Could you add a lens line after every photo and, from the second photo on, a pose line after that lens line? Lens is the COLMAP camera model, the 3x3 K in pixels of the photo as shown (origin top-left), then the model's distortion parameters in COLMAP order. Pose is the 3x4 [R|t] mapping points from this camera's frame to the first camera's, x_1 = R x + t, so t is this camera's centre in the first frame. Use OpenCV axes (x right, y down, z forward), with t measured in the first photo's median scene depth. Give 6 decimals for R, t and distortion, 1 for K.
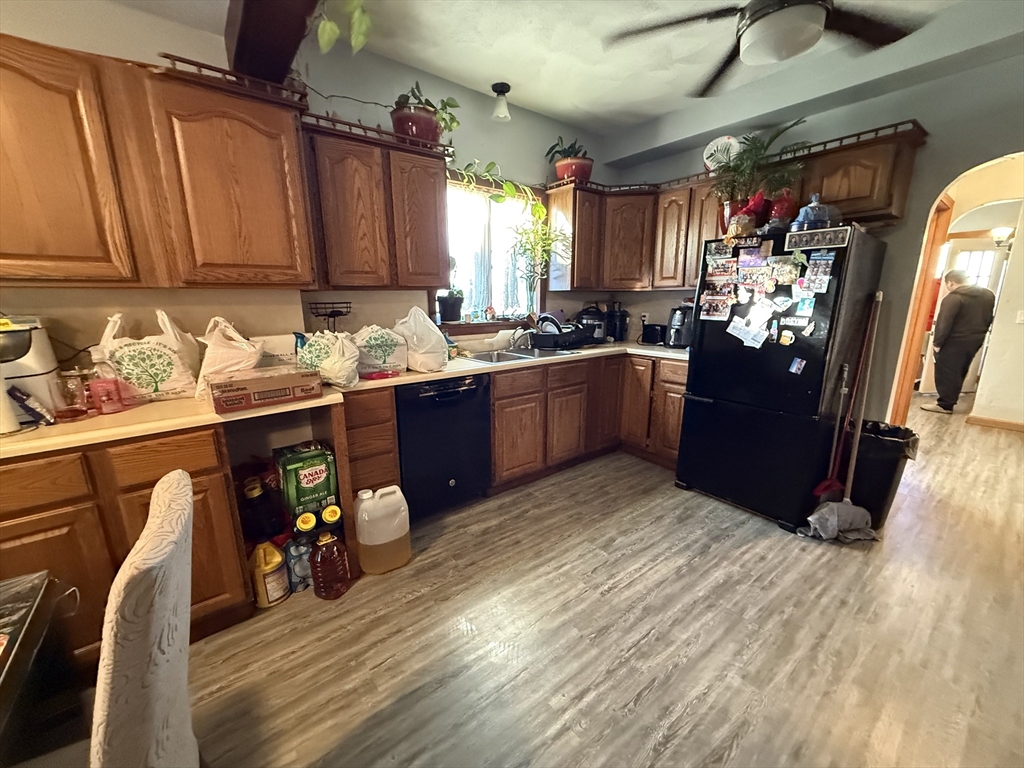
lens RADIAL K [[408.0, 0, 508.8], [0, 408.0, 386.4], [0, 0, 1]] dist [0.001272, 0.000067]
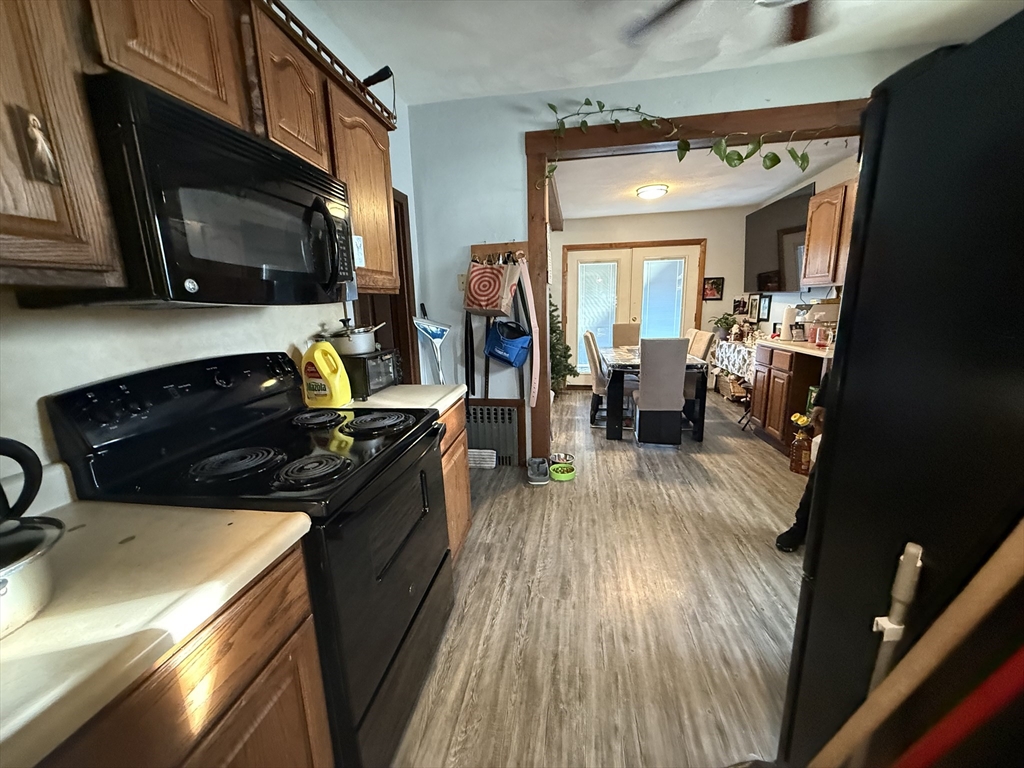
lens RADIAL K [[405.3, 0, 510.3], [0, 405.3, 386.6], [0, 0, 1]] dist [-0.000477, -0.000334]
pose [[-0.730823, 0.164810, -0.662371, 1.266117], [-0.118710, 0.924933, 0.361118, -0.229859], [0.672165, 0.342544, -0.656398, 1.030020]]
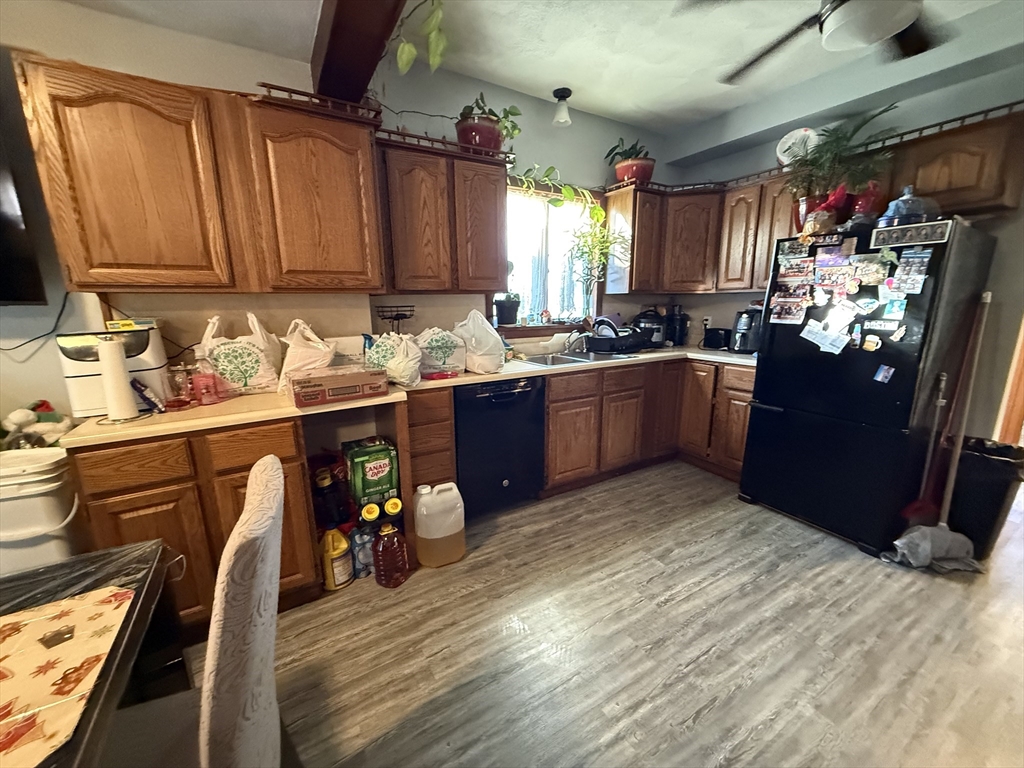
lens RADIAL K [[408.0, 0, 508.8], [0, 408.0, 386.4], [0, 0, 1]] dist [0.001272, 0.000067]
pose [[0.992188, 0.021575, -0.122873, -0.013497], [-0.022818, 0.999702, -0.008714, 0.005099], [0.122649, 0.011449, 0.992384, -0.009515]]
